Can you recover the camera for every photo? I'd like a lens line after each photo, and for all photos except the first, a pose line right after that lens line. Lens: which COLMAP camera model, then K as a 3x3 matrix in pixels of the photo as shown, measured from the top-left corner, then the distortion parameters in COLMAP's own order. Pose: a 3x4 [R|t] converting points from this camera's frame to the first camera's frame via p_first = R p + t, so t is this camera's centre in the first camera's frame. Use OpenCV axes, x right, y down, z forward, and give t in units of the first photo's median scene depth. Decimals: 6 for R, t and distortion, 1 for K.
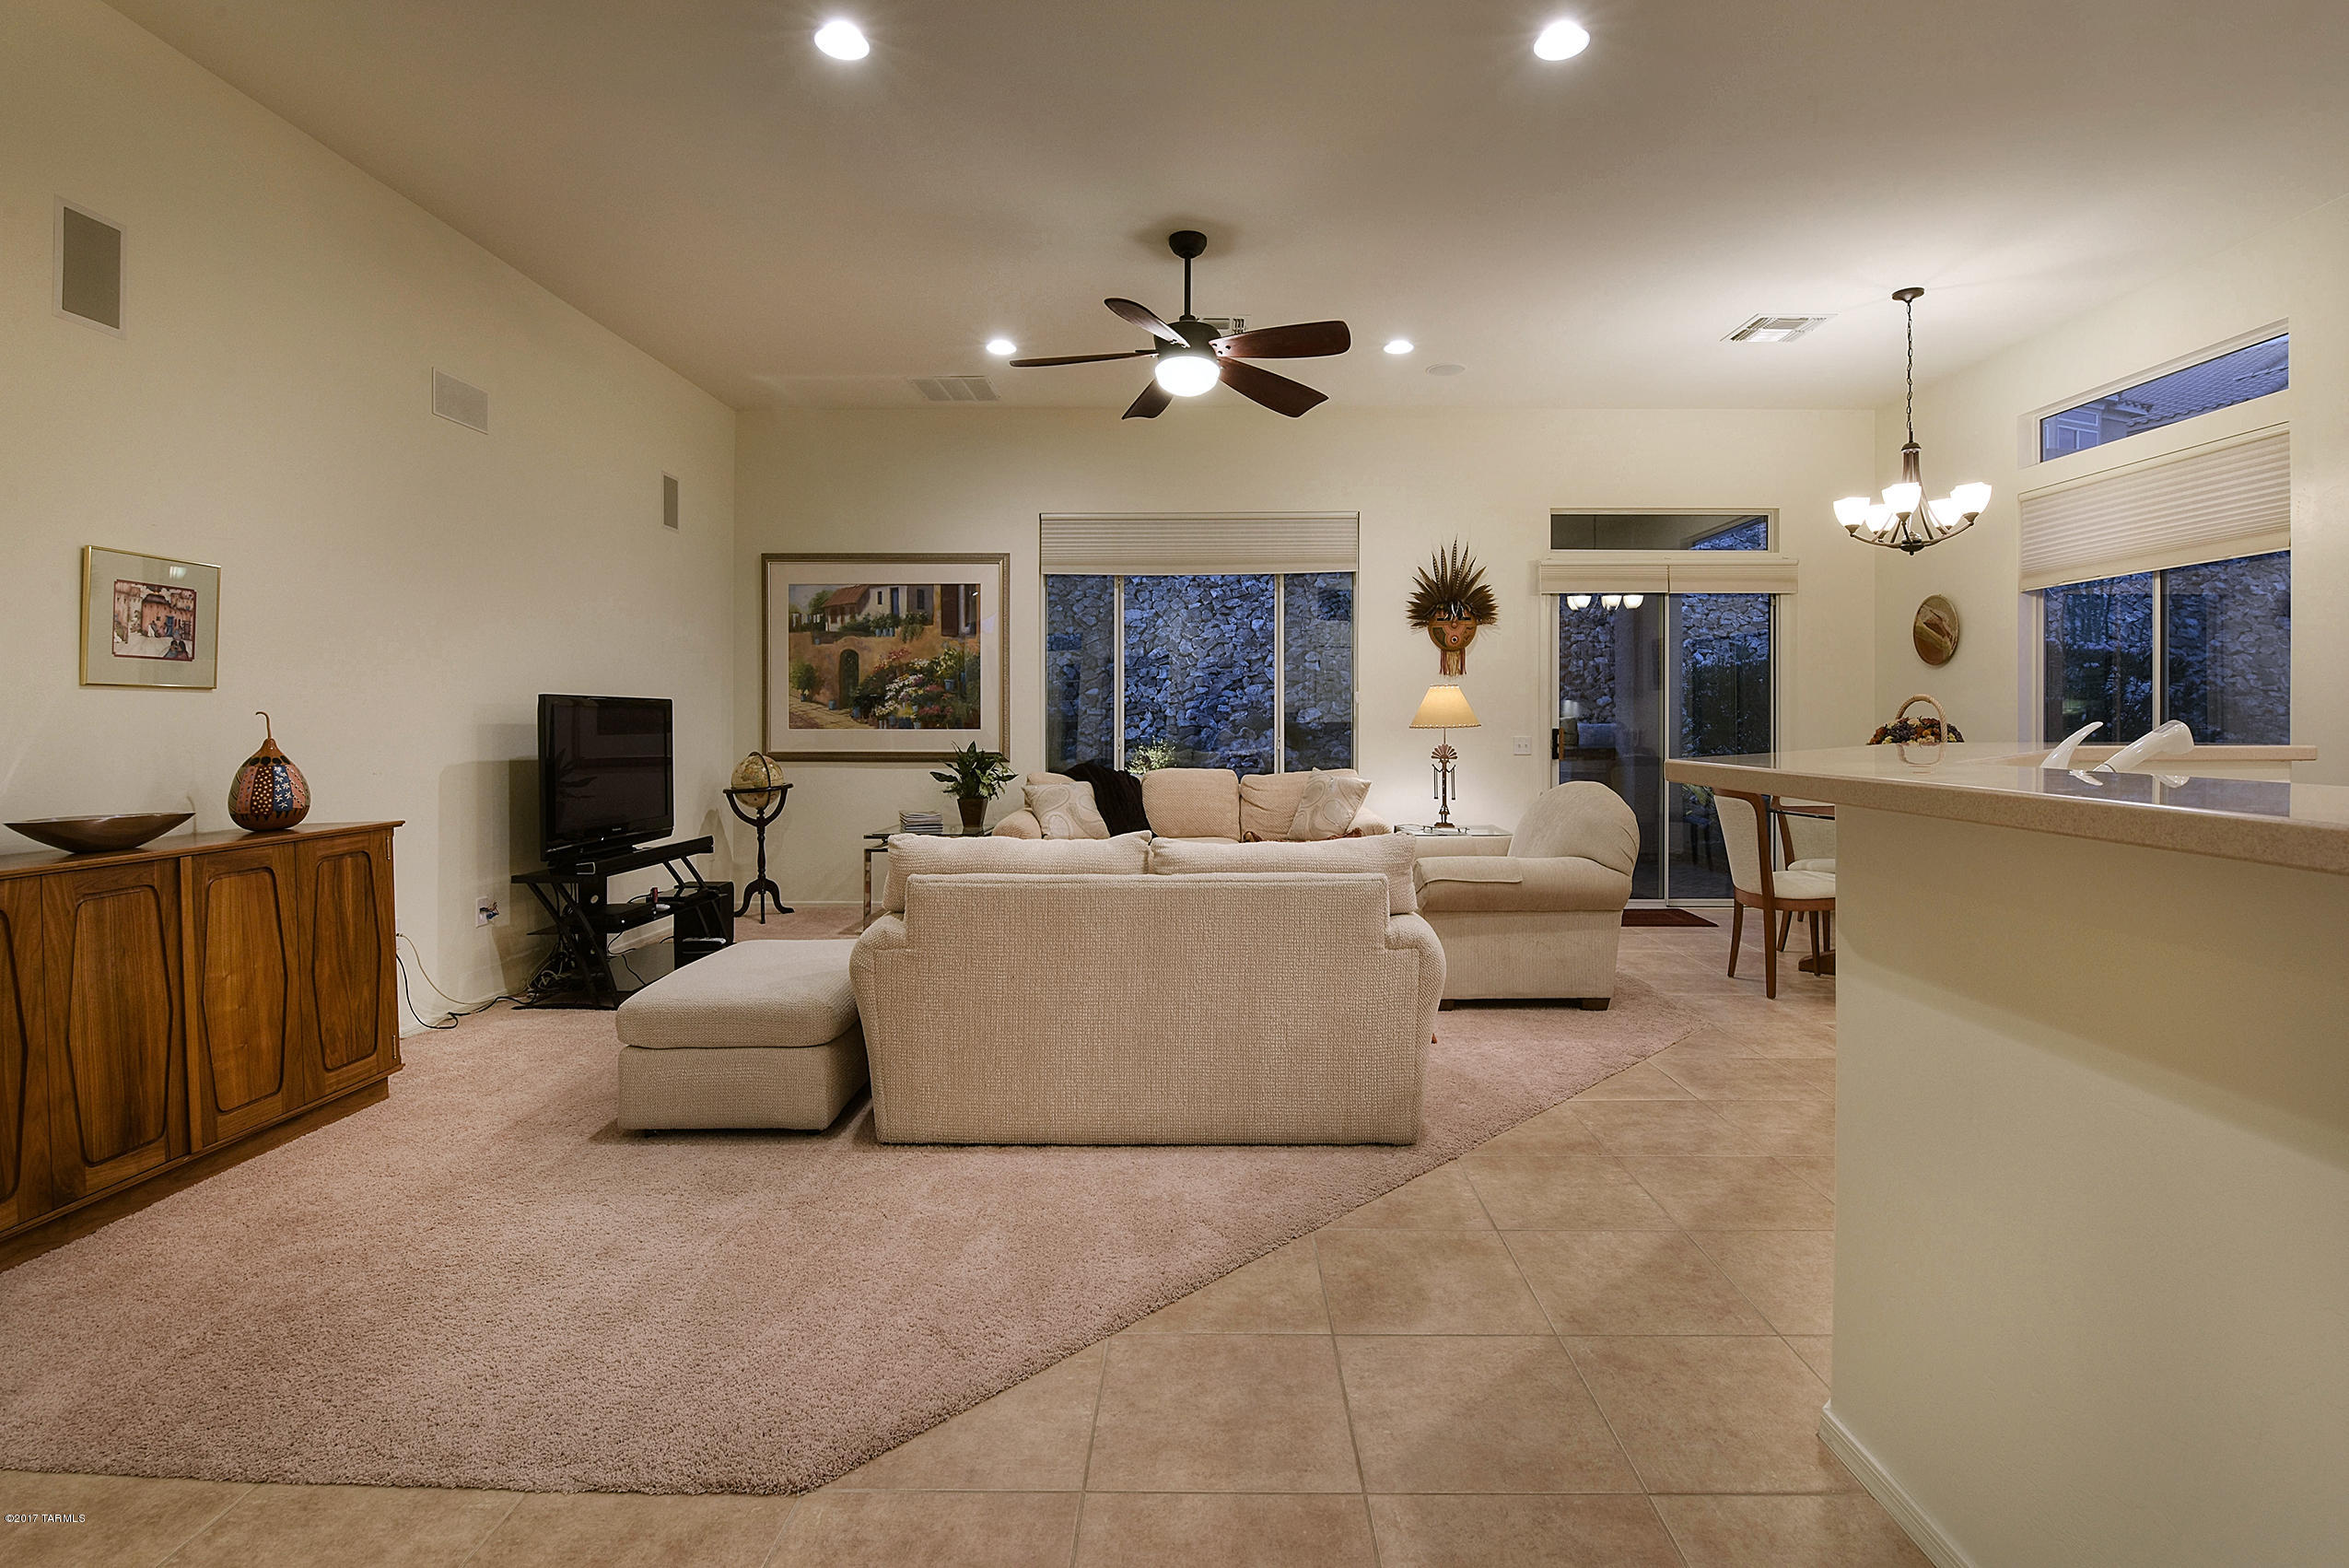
lens RADIAL K [[1120.1, 0, 1378.7], [0, 1120.1, 716.9], [0, 0, 1]] dist [-0.009602, -0.000910]
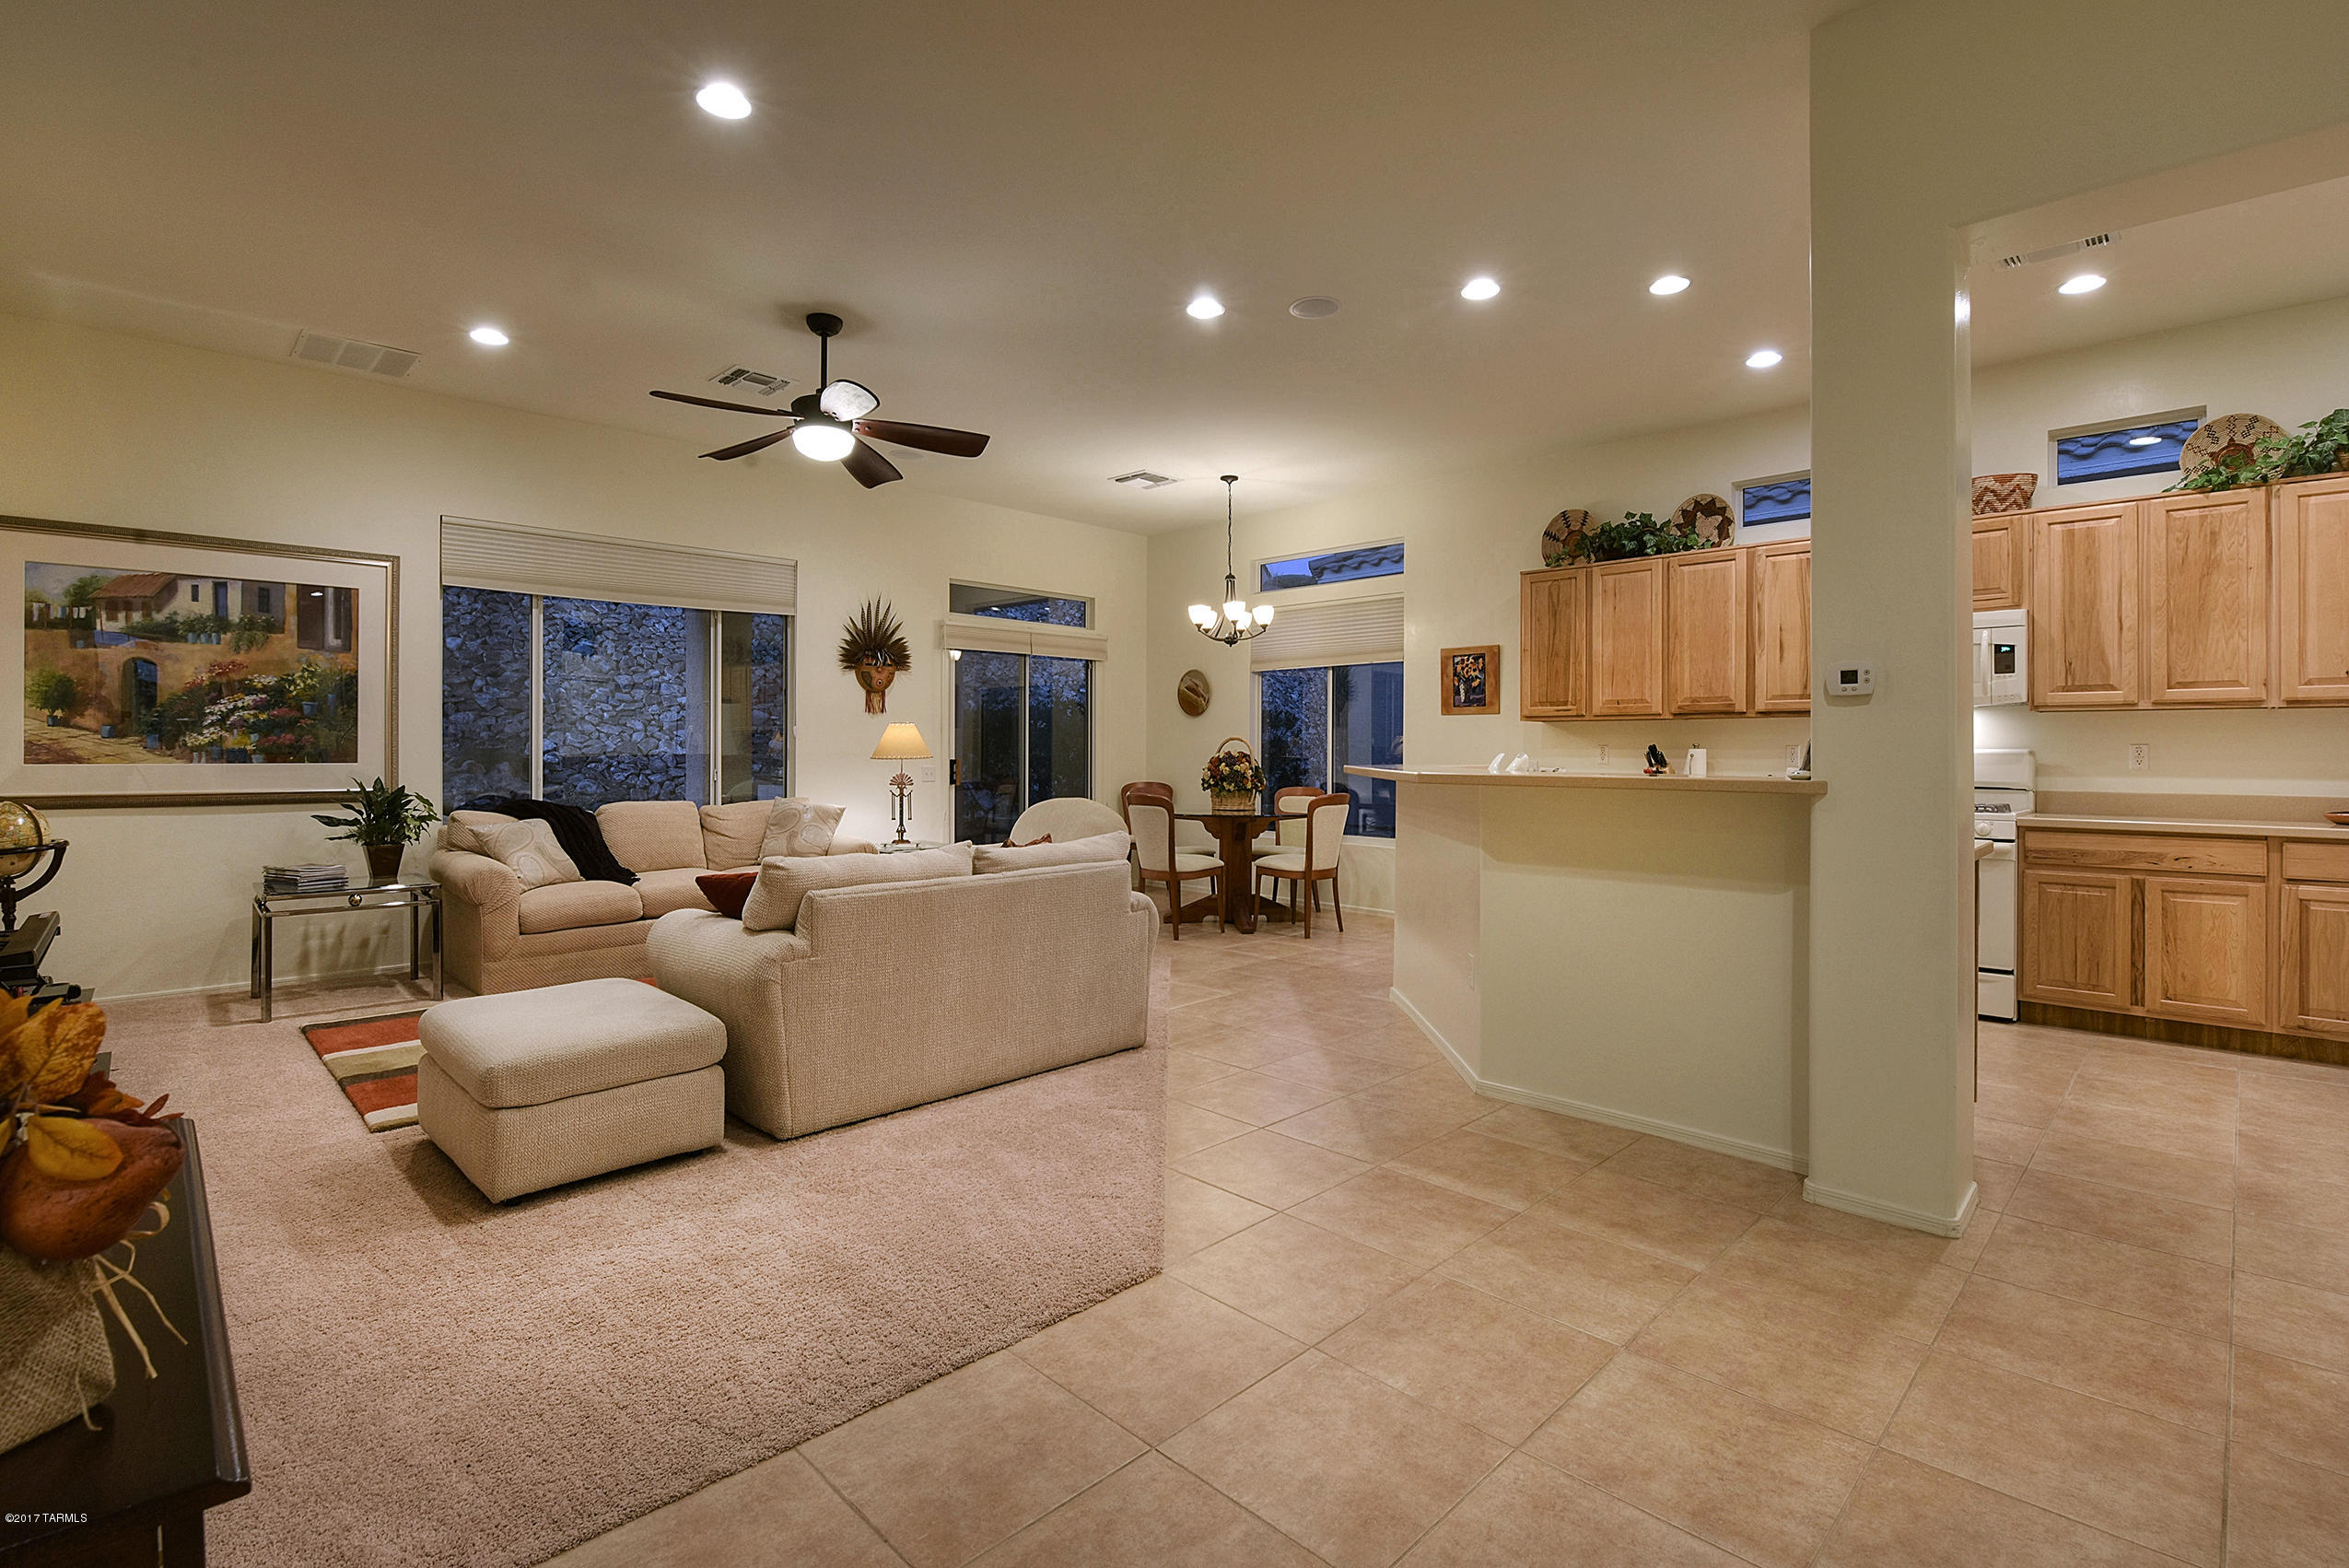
lens RADIAL K [[1072.1, 0, 1218.6], [0, 1072.1, 751.3], [0, 0, 1]] dist [-0.000961, -0.012038]
pose [[0.688692, 0.001627, 0.725052, -0.507237], [-0.002691, 0.999996, 0.000312, 0.000410], [-0.725049, -0.002166, 0.688694, -0.014503]]
